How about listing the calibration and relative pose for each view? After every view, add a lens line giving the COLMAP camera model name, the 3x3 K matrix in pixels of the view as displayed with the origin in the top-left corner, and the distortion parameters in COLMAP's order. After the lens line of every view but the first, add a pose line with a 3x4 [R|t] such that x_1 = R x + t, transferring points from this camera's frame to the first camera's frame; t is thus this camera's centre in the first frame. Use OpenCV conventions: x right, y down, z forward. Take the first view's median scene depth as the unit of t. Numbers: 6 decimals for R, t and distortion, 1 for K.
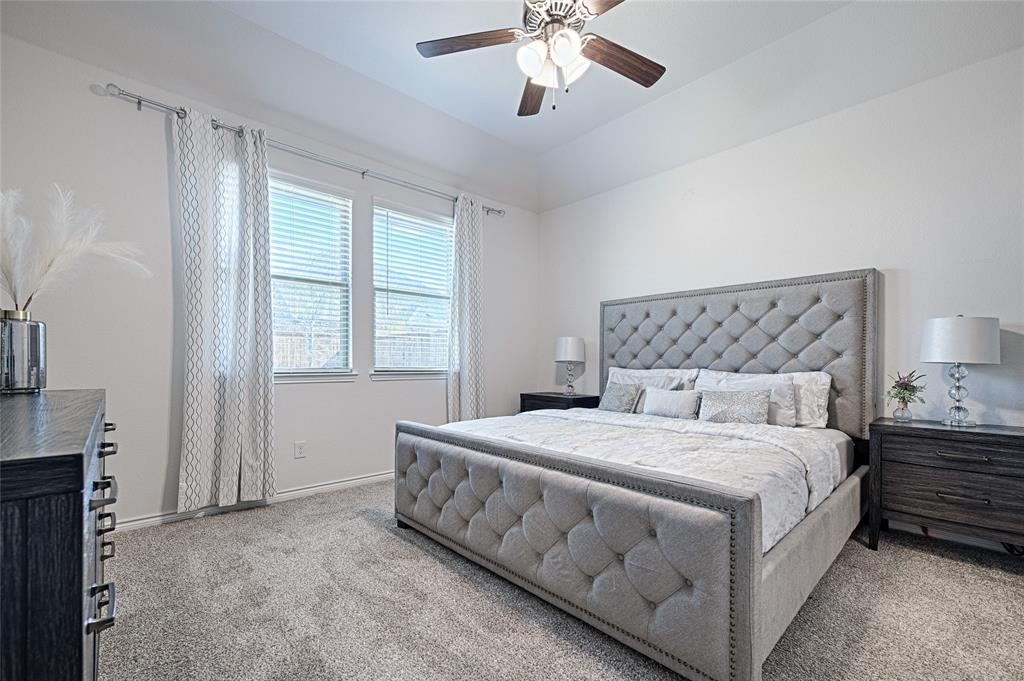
lens RADIAL K [[420.7, 0, 515.4], [0, 420.7, 362.5], [0, 0, 1]] dist [0.005530, -0.000241]
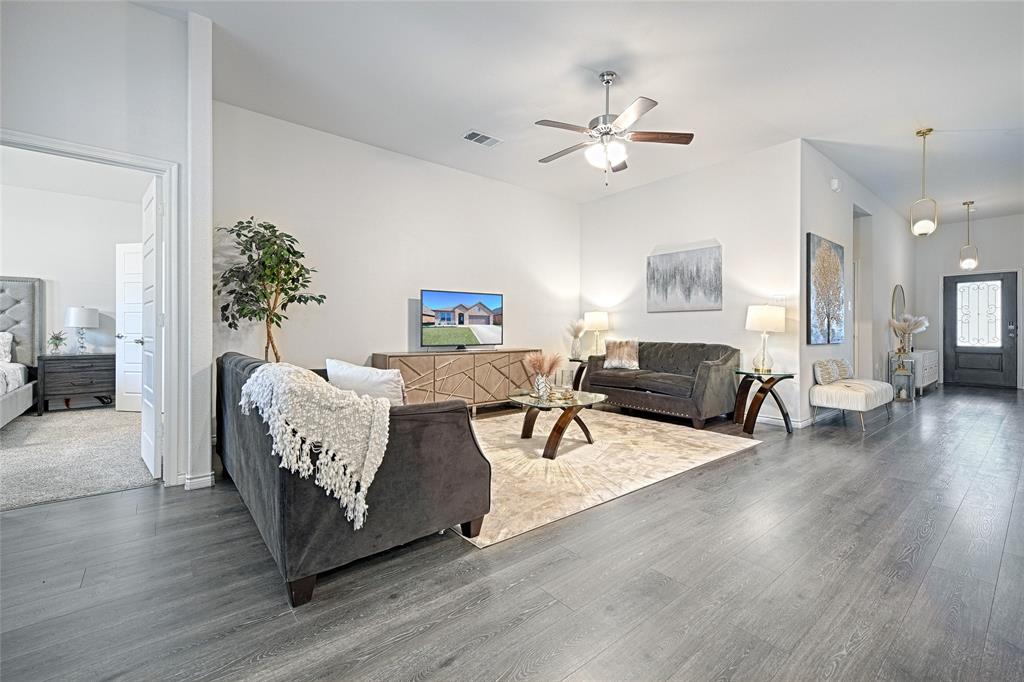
lens RADIAL K [[430.8, 0, 517.6], [0, 430.8, 331.8], [0, 0, 1]] dist [0.004306, 0.000500]
pose [[0.033101, -0.008622, 0.999415, -1.091799], [-0.000901, 0.999962, 0.008656, 0.003530], [-0.999452, -0.001187, 0.033092, -1.287432]]
